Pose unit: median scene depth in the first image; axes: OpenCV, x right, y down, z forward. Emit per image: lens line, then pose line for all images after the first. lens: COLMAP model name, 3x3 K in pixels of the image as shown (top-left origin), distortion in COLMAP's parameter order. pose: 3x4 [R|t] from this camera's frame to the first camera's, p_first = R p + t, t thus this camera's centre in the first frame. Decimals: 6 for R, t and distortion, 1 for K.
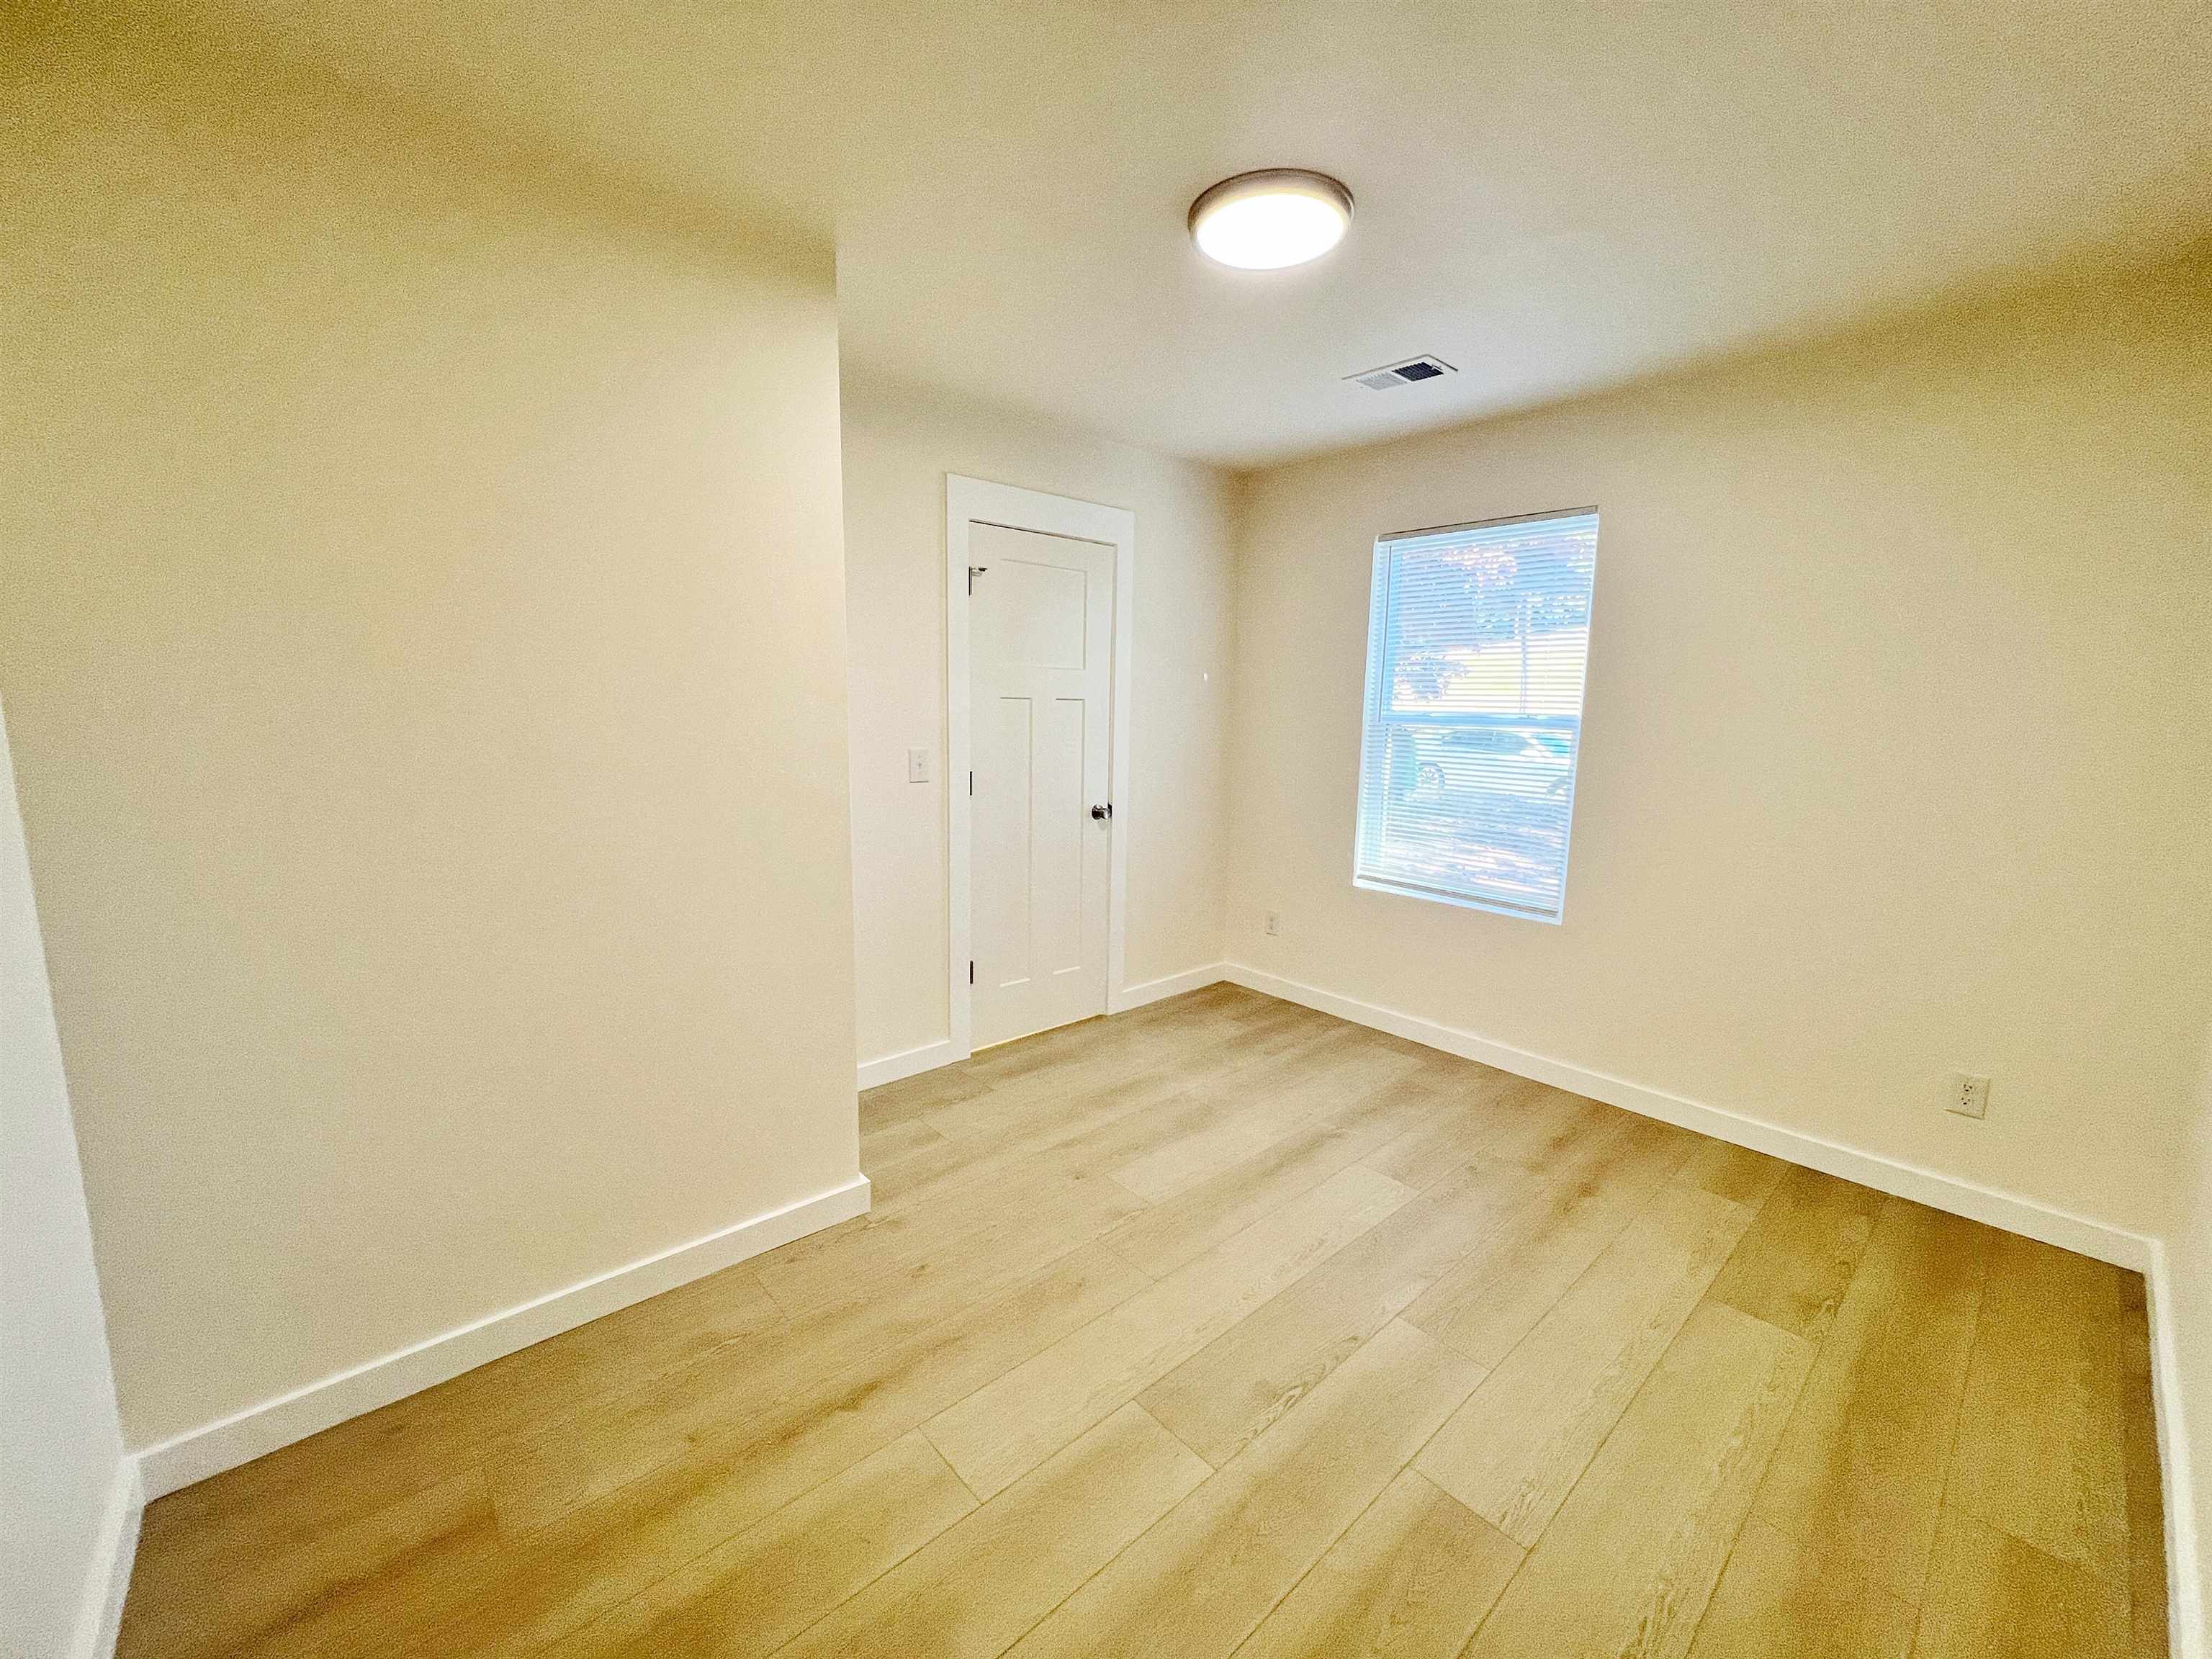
lens RADIAL K [[893.3, 0, 1118.6], [0, 893.3, 838.0], [0, 0, 1]] dist [0.009491, 0.000552]
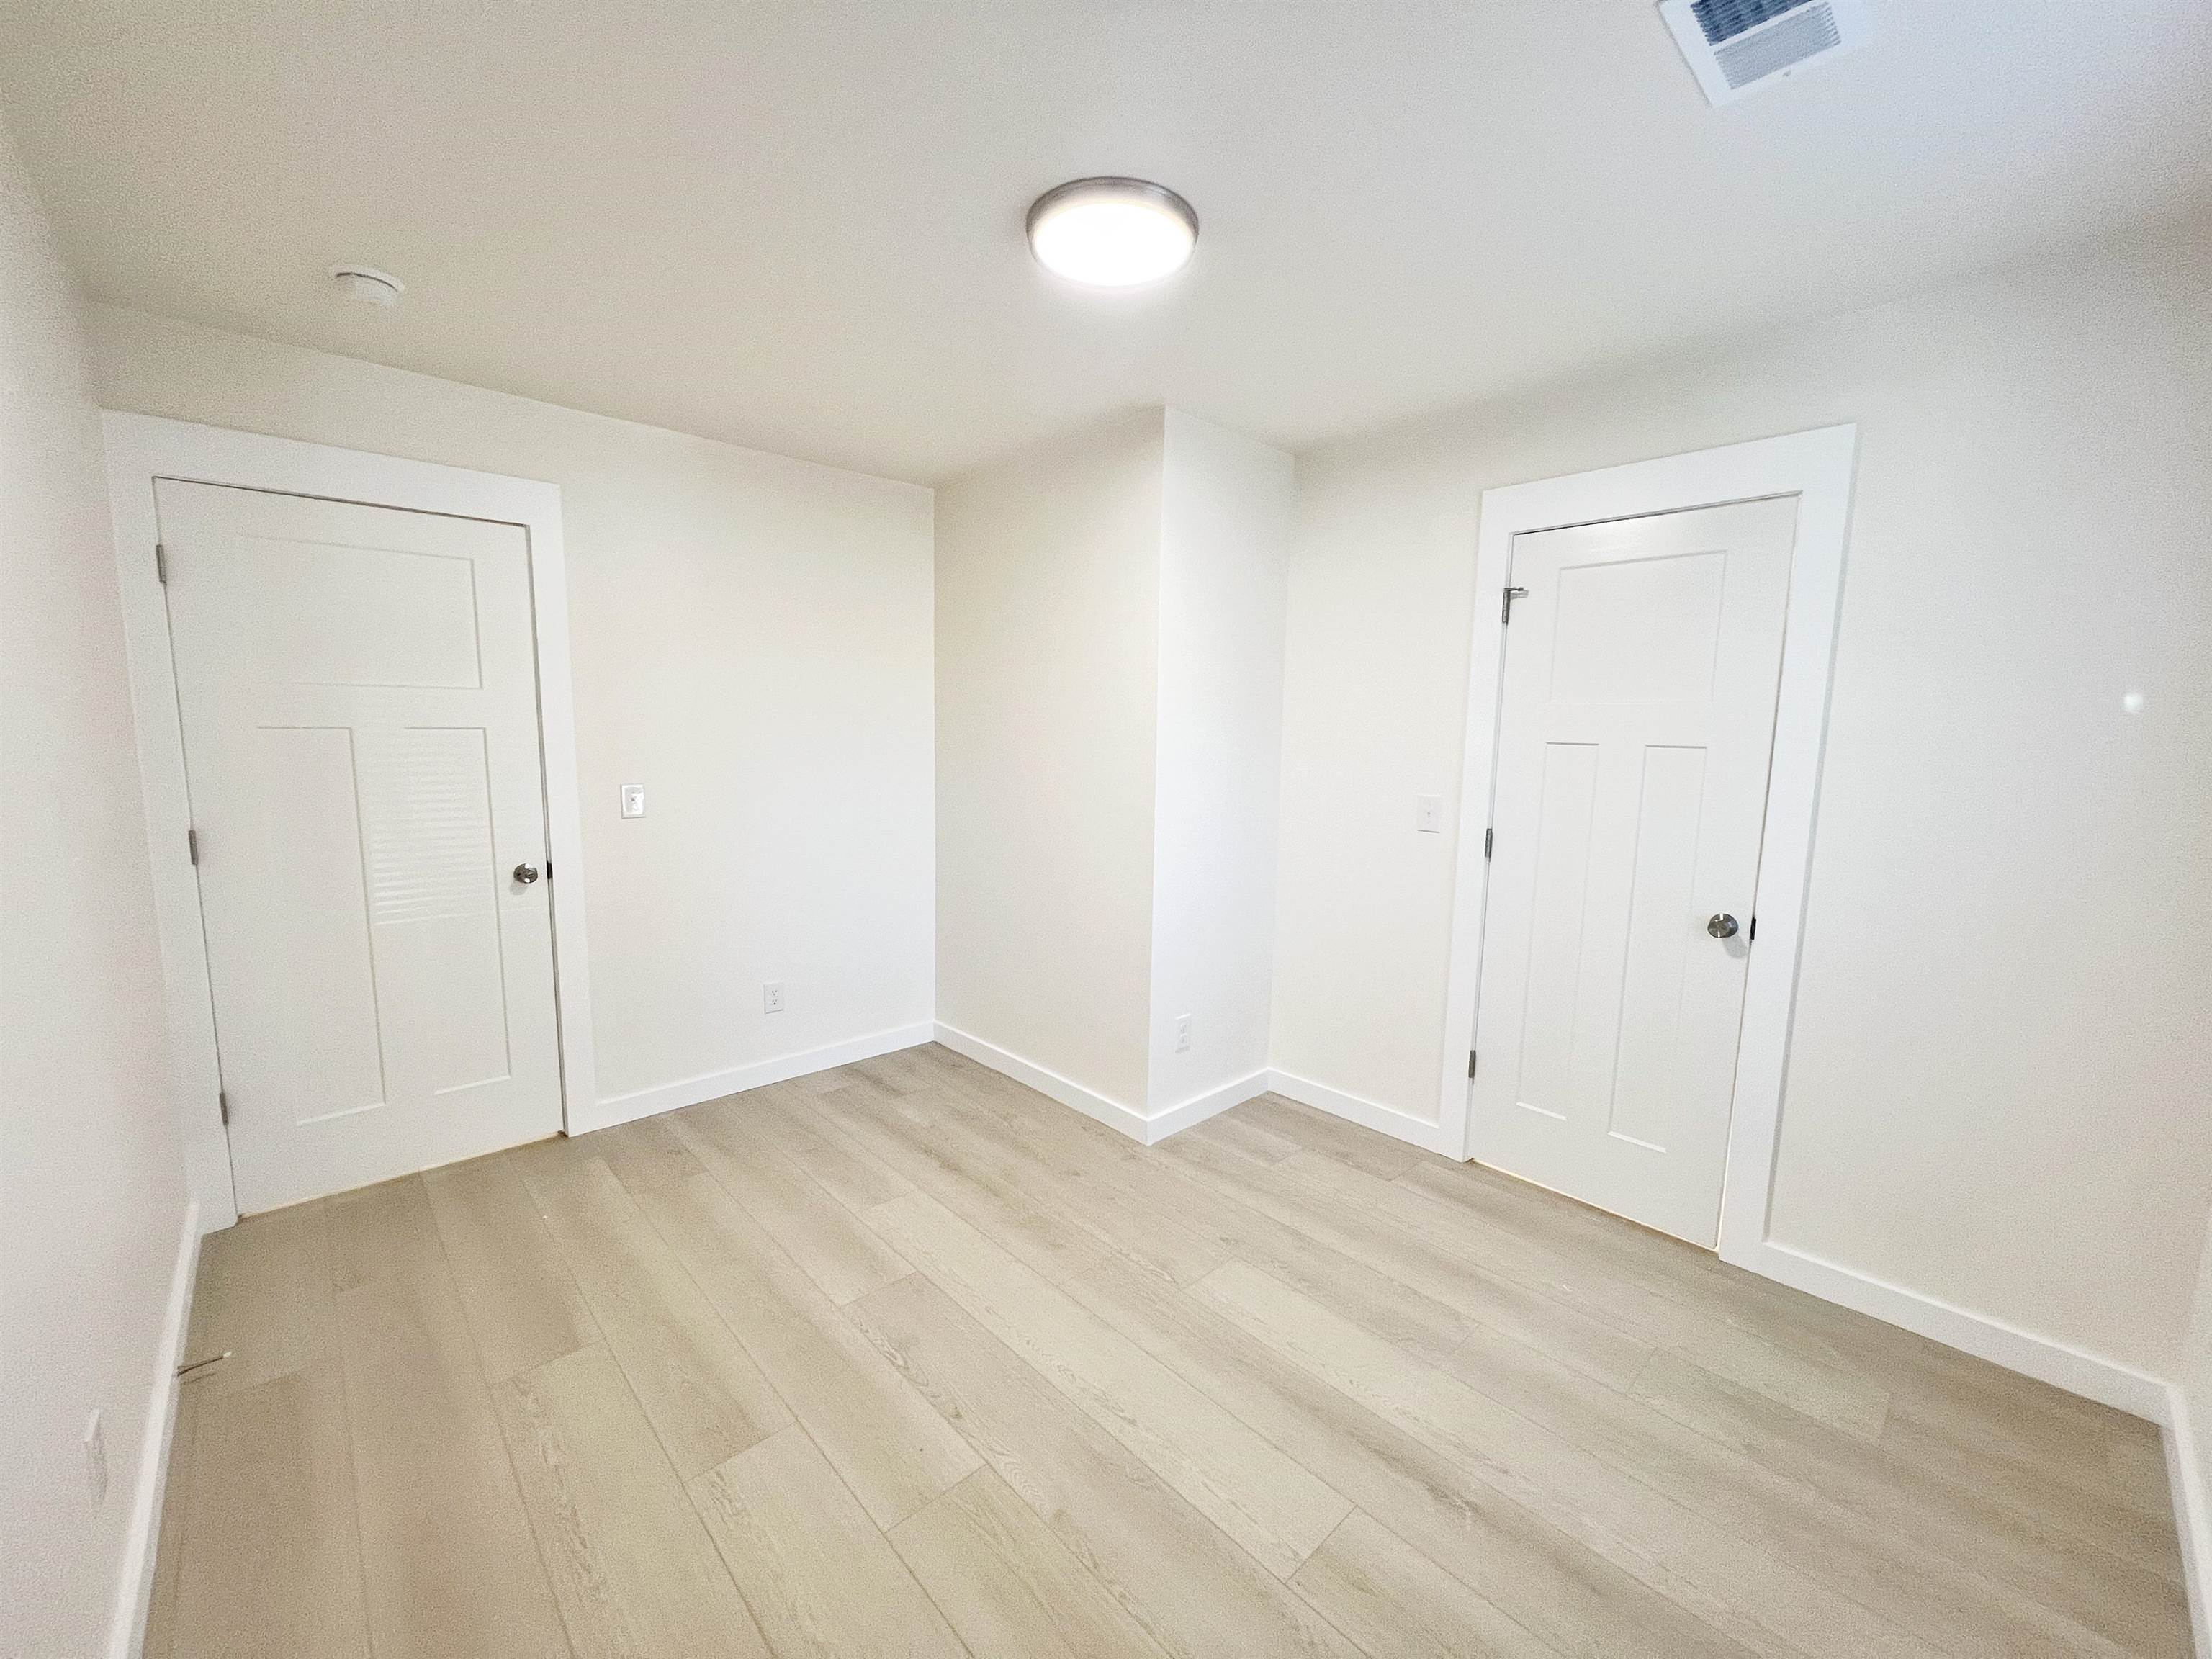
lens RADIAL K [[893.3, 0, 1097.9], [0, 893.3, 839.5], [0, 0, 1]] dist [0.009491, 0.000552]
pose [[0.003598, 0.107207, -0.994230, 0.786588], [-0.172249, 0.979443, 0.104989, -0.103826], [0.985047, 0.170877, 0.021991, 0.714718]]
